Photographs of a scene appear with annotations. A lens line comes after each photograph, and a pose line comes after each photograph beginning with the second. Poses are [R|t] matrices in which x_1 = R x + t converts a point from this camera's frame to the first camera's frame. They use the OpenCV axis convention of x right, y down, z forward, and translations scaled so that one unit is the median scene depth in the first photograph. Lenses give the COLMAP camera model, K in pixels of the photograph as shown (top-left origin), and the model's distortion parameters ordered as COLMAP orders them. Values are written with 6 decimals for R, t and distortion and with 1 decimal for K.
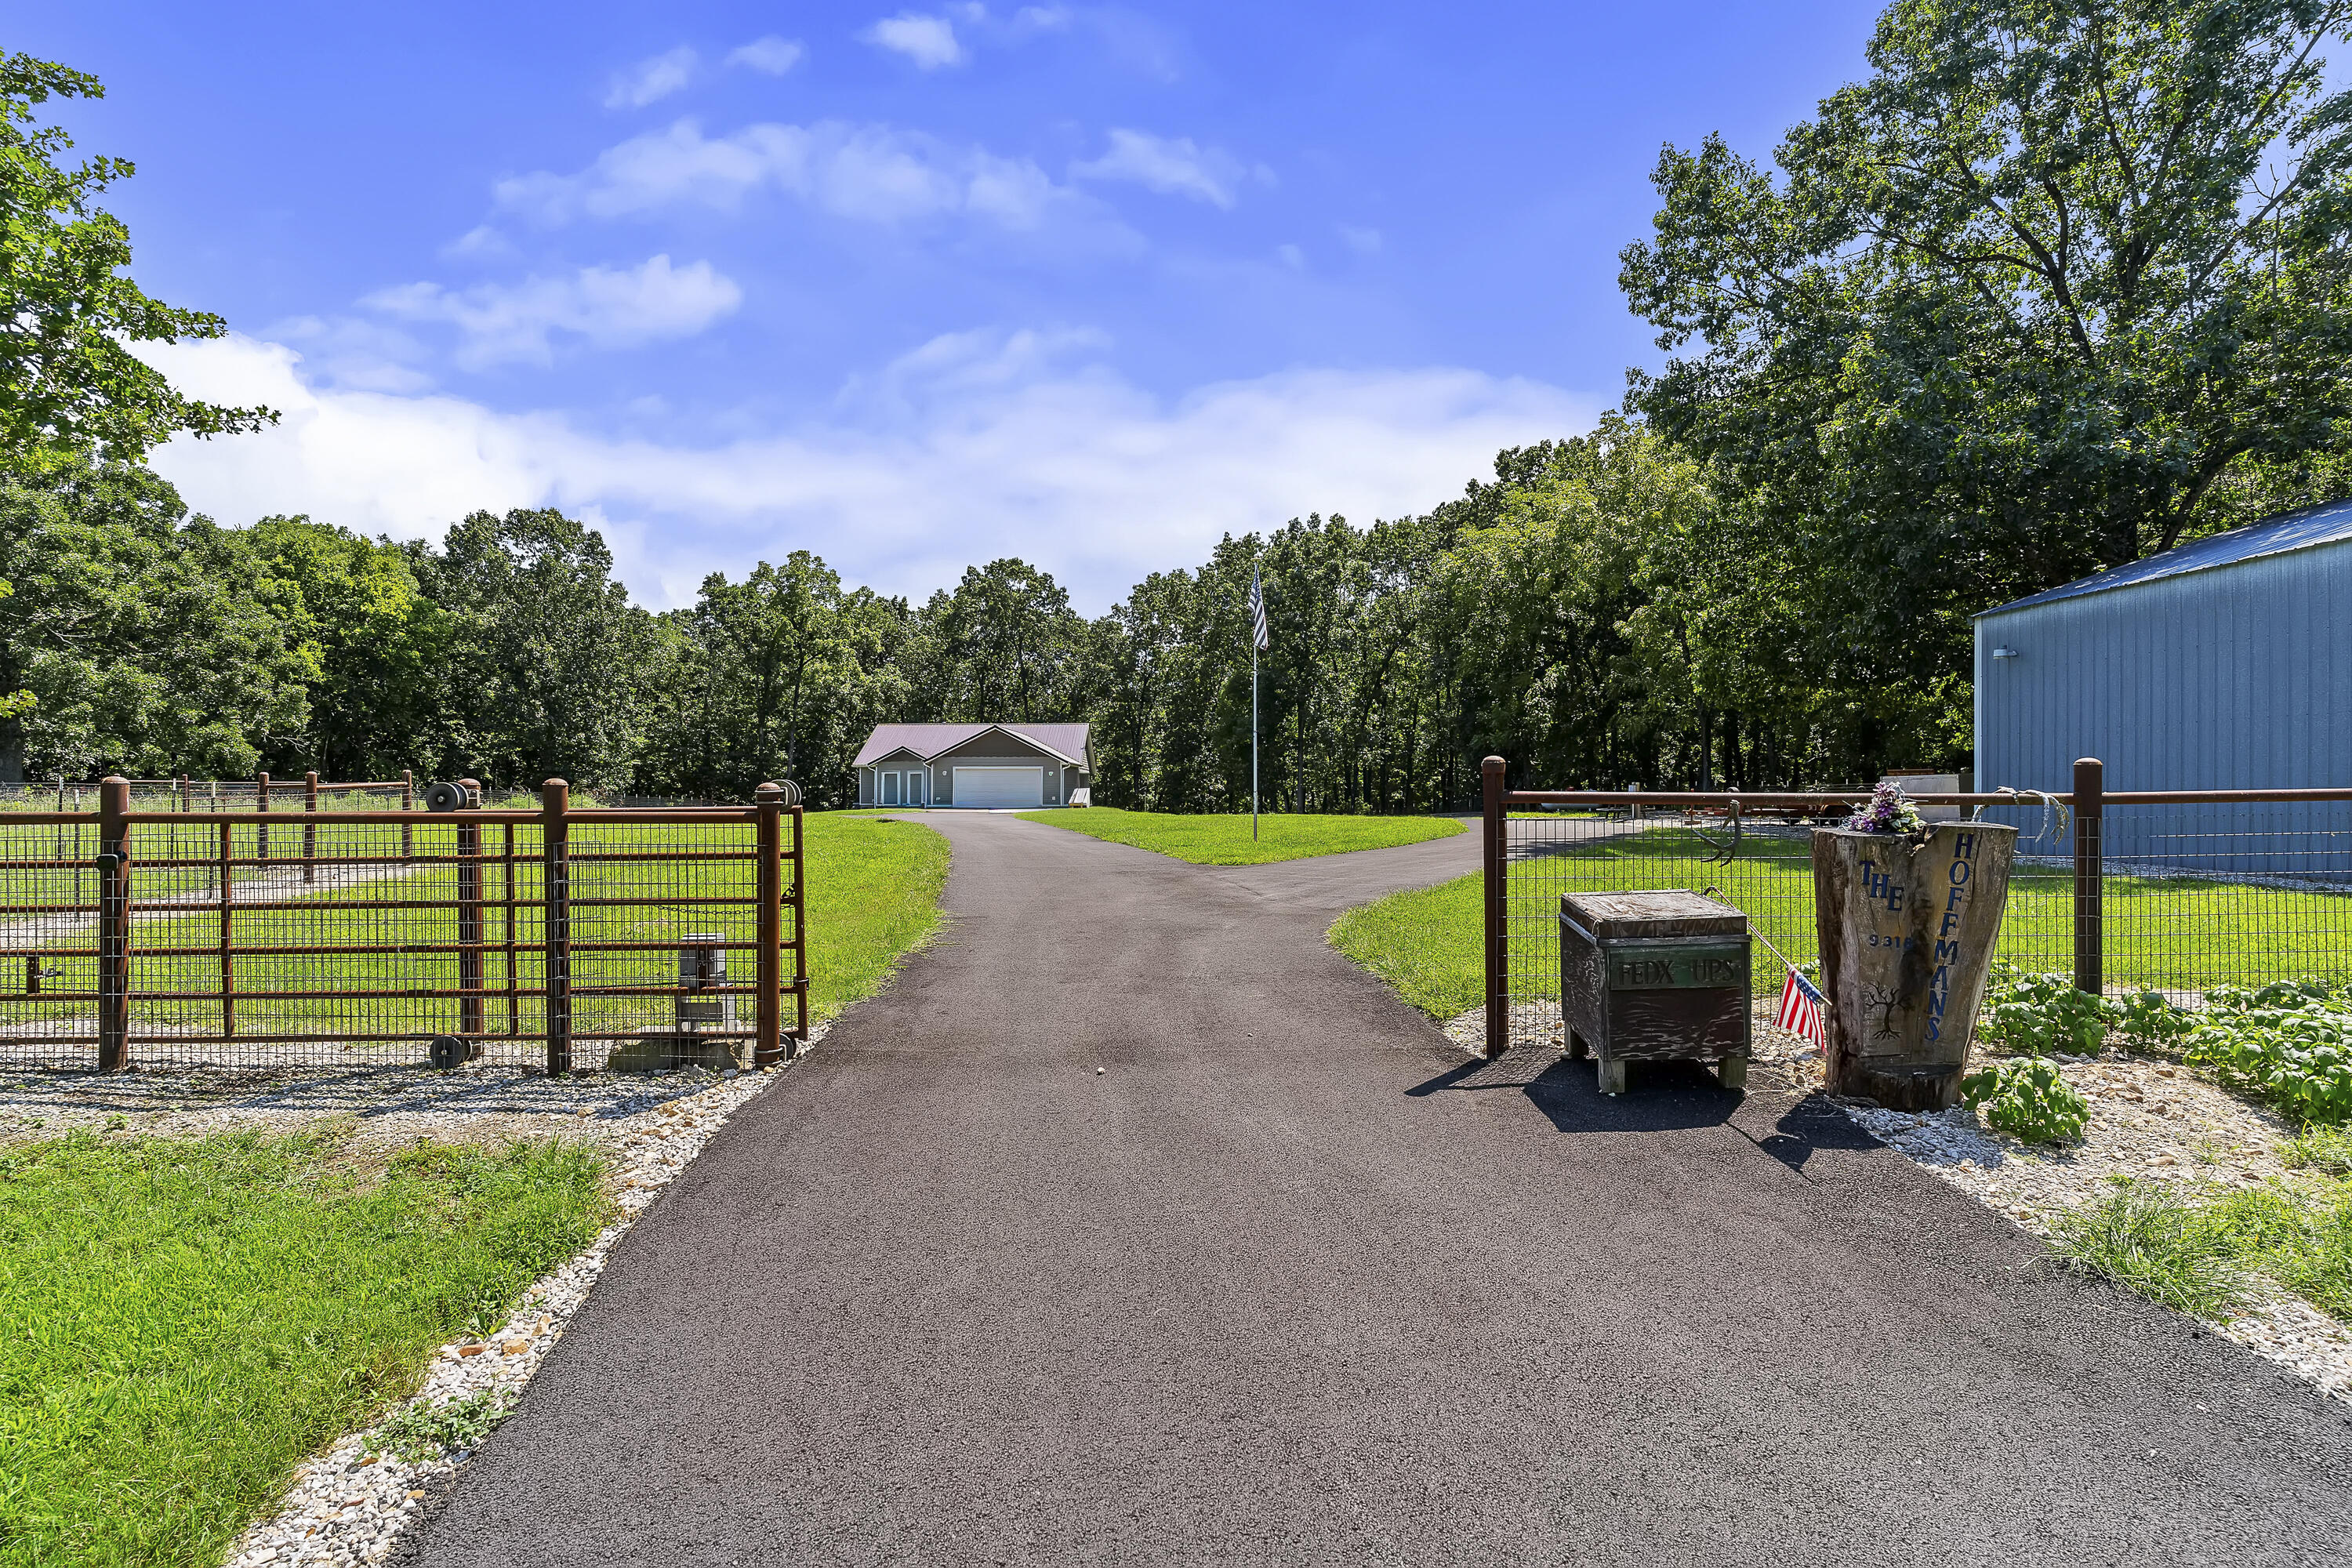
lens RADIAL K [[1140.2, 0, 1177.4], [0, 1140.2, 791.9], [0, 0, 1]] dist [0.000810, 0.000576]
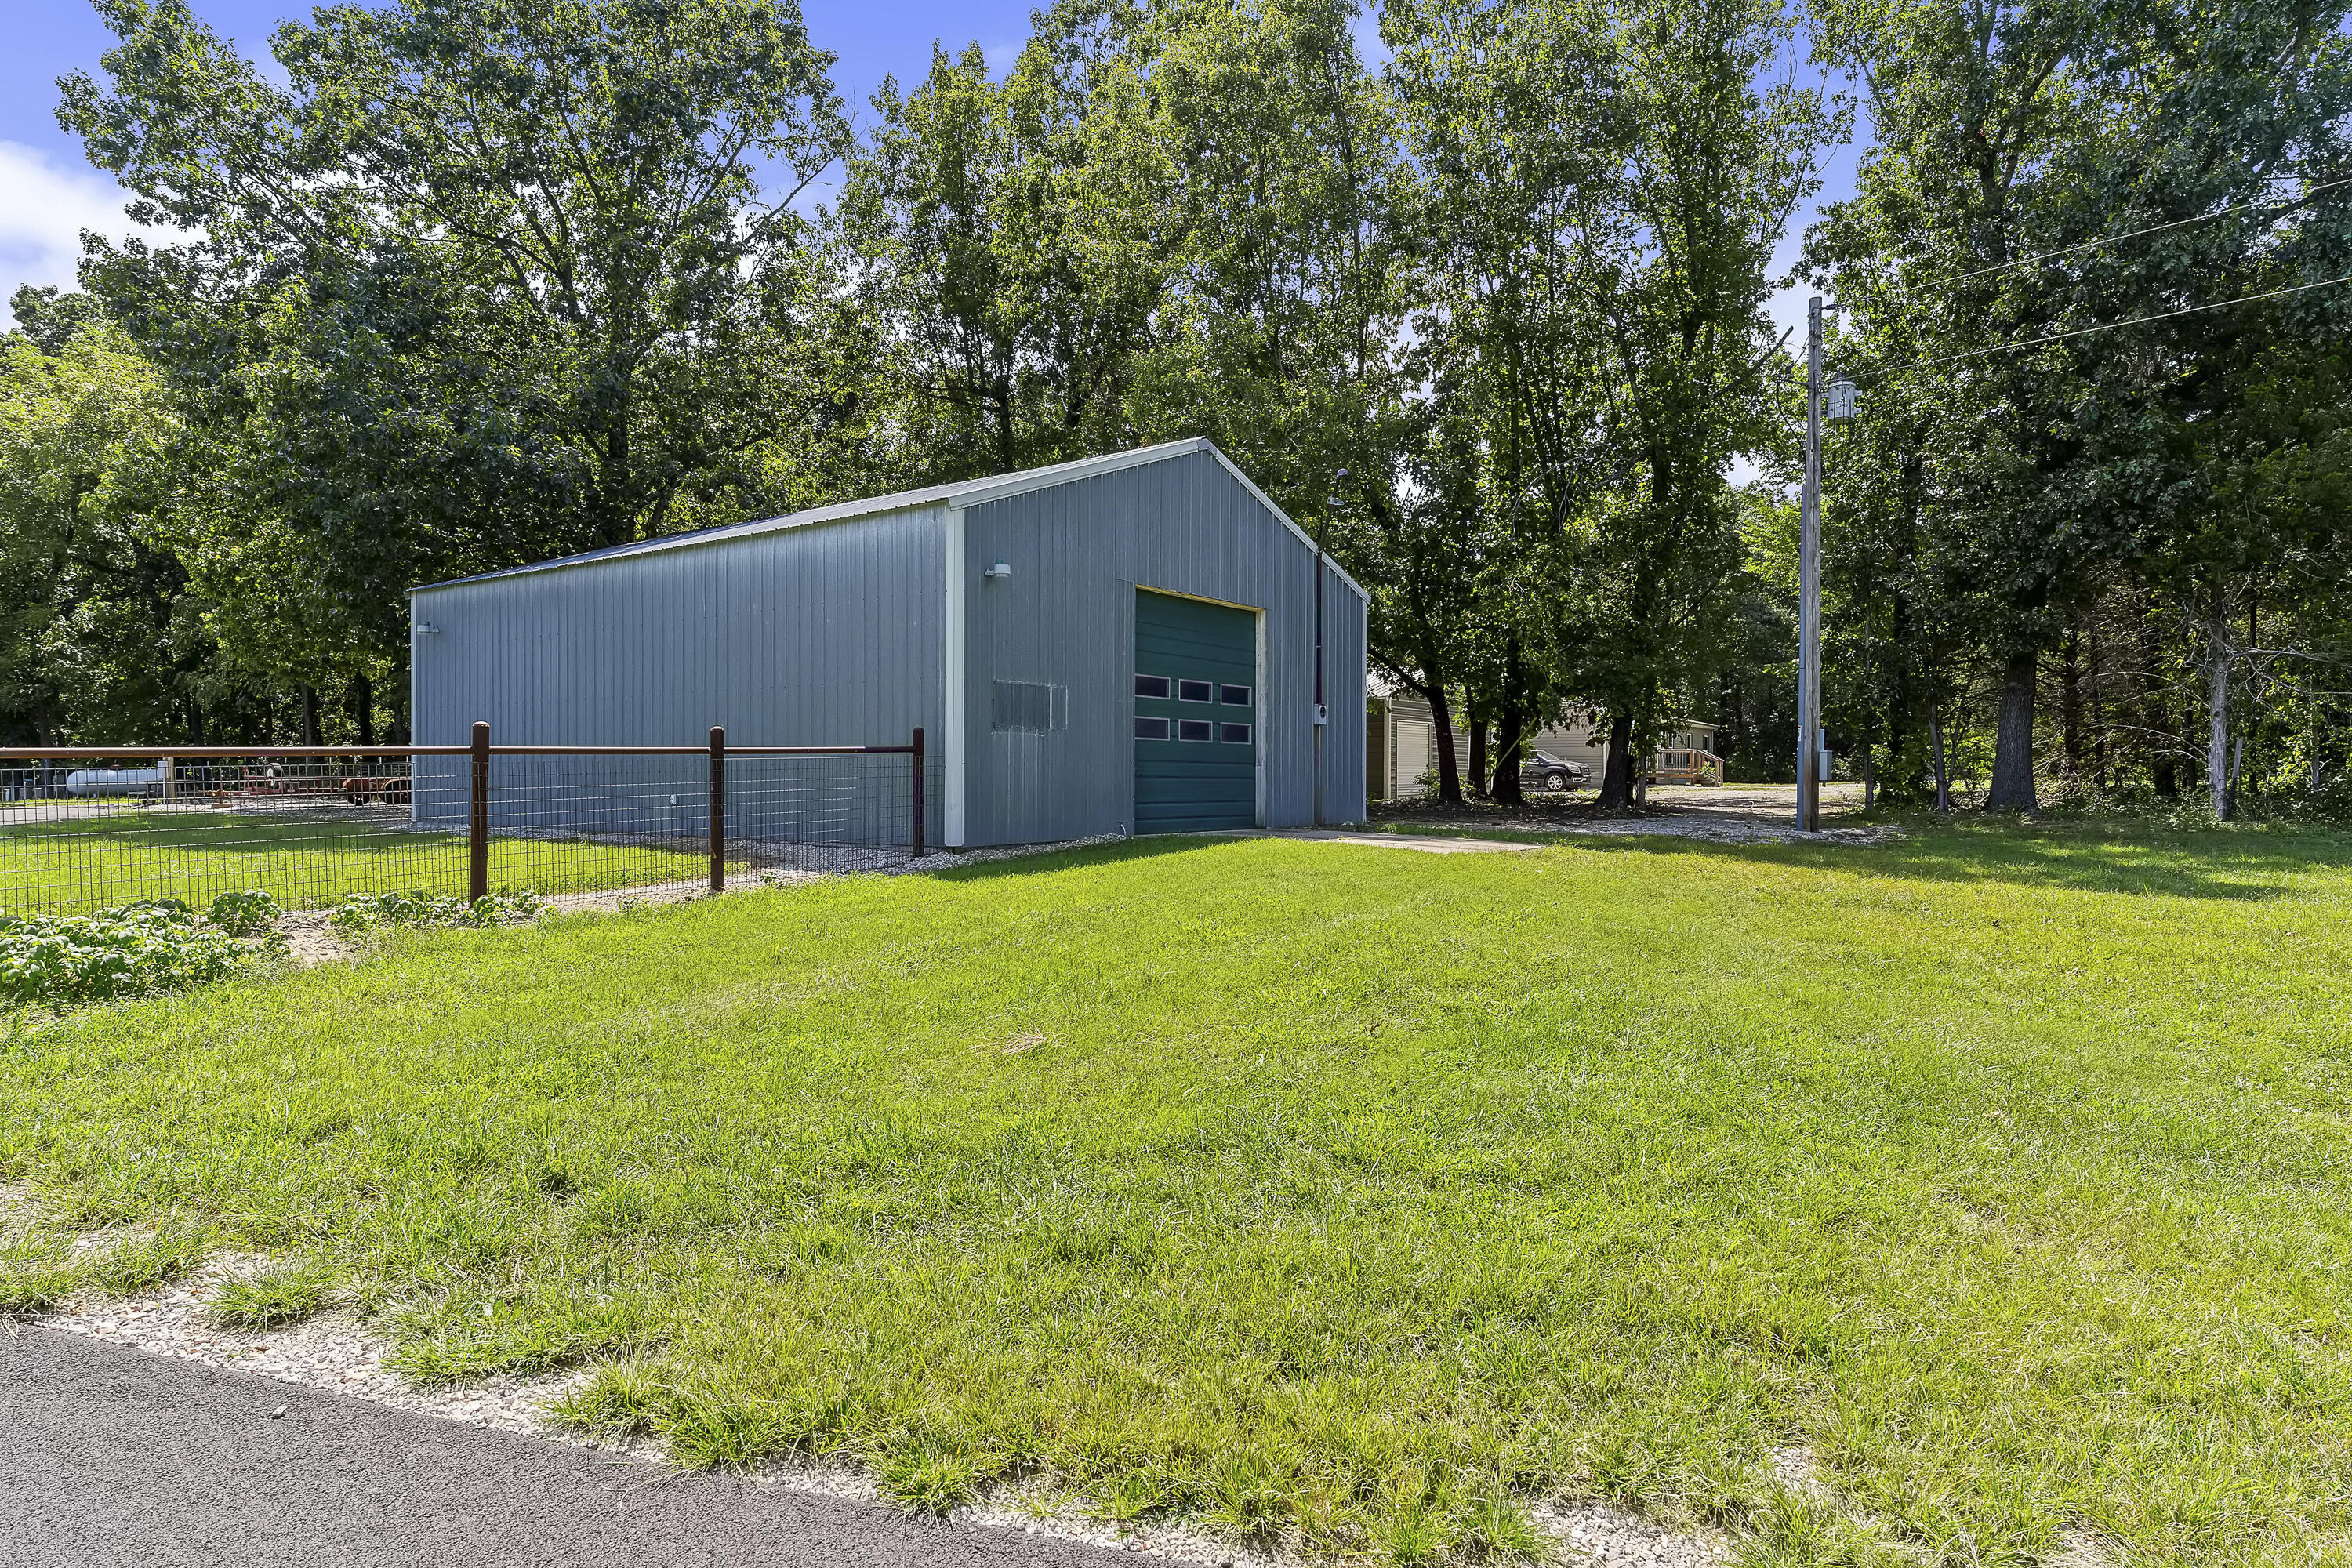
lens RADIAL K [[1330.8, 0, 1176.5], [0, 1330.8, 786.9], [0, 0, 1]] dist [-0.000047, -0.001398]
pose [[0.580254, -0.004663, 0.814422, 0.081129], [-0.001508, 0.999976, 0.006800, 0.006181], [-0.814434, -0.005174, 0.580233, -0.148928]]
